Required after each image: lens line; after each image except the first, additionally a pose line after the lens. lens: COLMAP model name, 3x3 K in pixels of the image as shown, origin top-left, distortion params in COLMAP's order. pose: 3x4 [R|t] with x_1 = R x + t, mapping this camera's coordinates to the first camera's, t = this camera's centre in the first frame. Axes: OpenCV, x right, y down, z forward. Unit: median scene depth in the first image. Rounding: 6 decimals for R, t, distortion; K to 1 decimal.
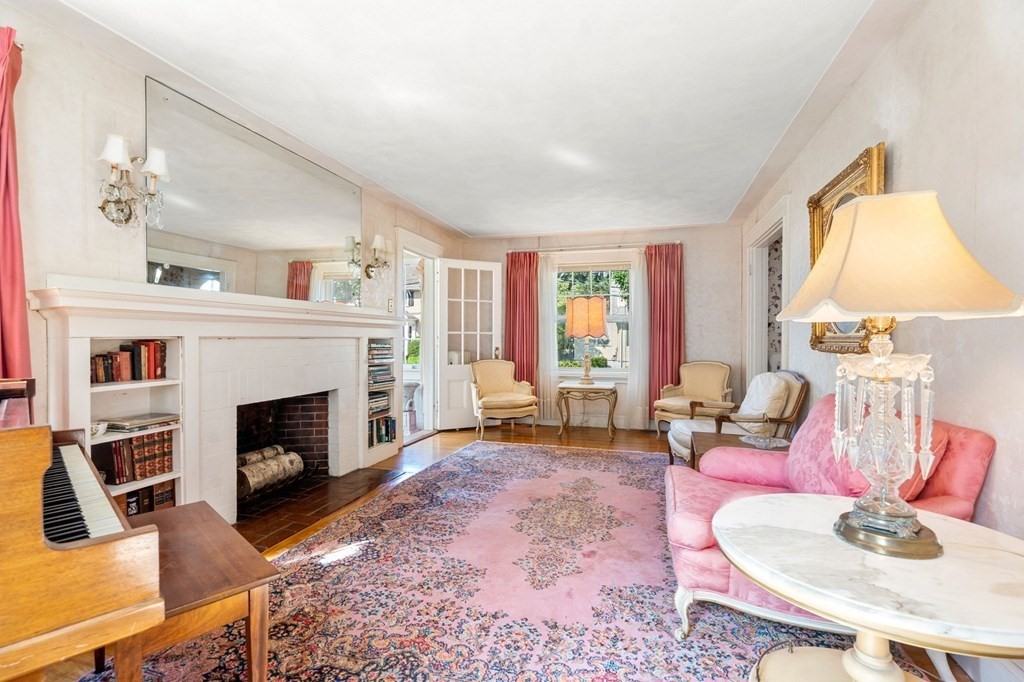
lens RADIAL K [[473.0, 0, 506.9], [0, 473.0, 341.2], [0, 0, 1]] dist [-0.001652, -0.000269]
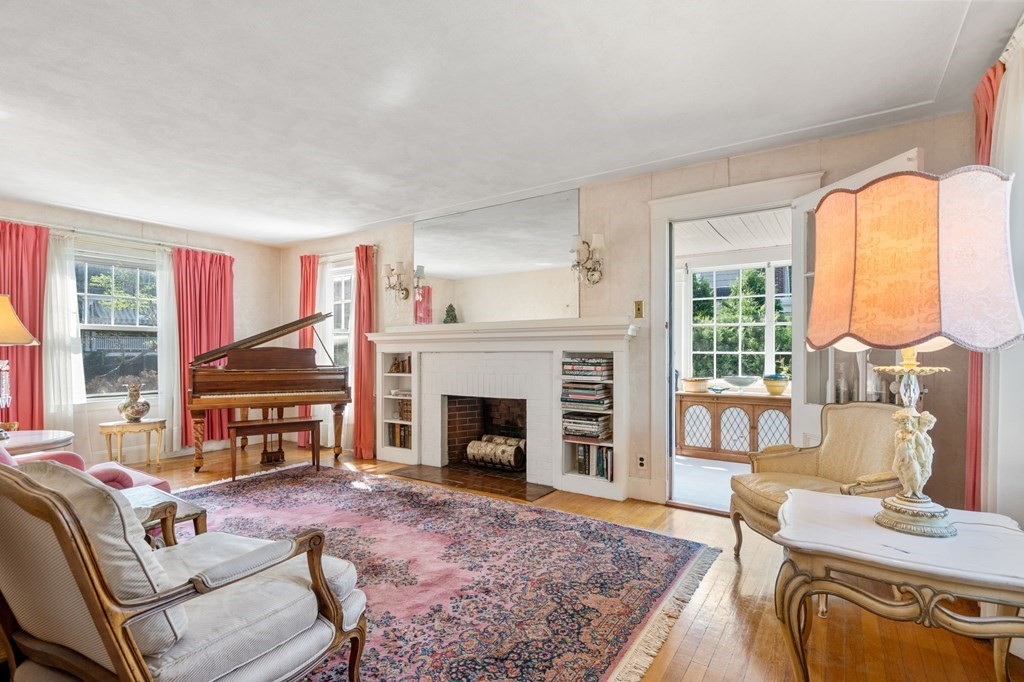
lens RADIAL K [[498.1, 0, 507.5], [0, 498.1, 350.7], [0, 0, 1]] dist [0.003833, 0.000430]
pose [[-0.301464, -0.011026, -0.953414, 0.753452], [-0.007090, 0.999931, -0.009322, 0.001967], [0.953451, 0.003949, -0.301521, 1.336432]]
